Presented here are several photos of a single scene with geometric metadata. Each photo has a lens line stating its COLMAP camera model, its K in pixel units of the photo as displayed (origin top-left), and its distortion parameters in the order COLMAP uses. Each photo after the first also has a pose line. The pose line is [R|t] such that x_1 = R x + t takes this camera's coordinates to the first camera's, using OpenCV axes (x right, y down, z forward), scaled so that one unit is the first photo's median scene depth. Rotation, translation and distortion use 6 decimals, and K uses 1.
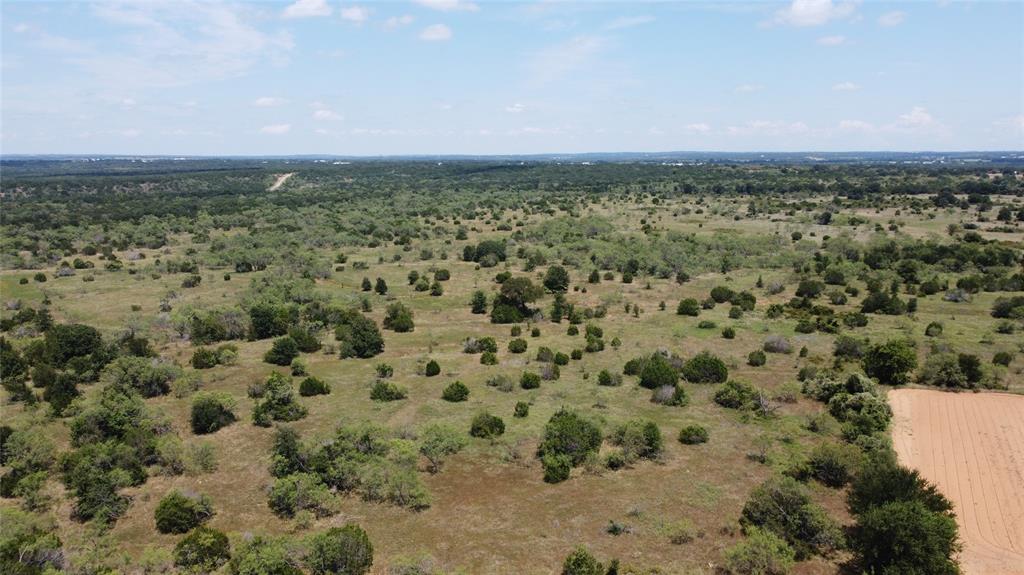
lens RADIAL K [[774.7, 0, 510.7], [0, 774.7, 288.6], [0, 0, 1]] dist [0.002581, -0.008835]
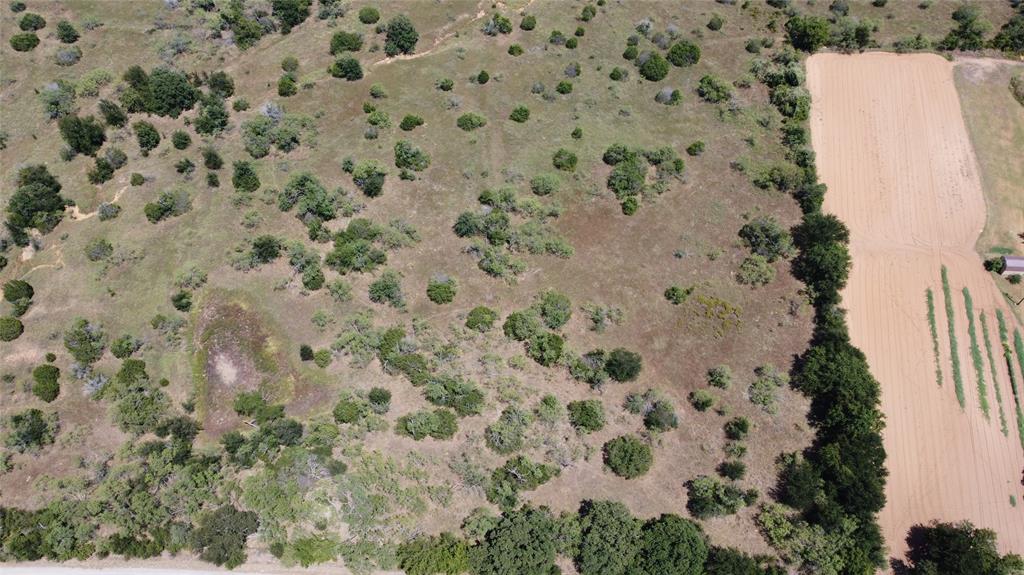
lens RADIAL K [[766.2, 0, 510.5], [0, 766.2, 295.4], [0, 0, 1]] dist [0.001342, -0.006645]
pose [[0.967675, -0.208668, 0.141644, -0.251106], [0.043463, 0.691206, 0.721349, -0.451711], [-0.248428, -0.691875, 0.677932, -0.104336]]
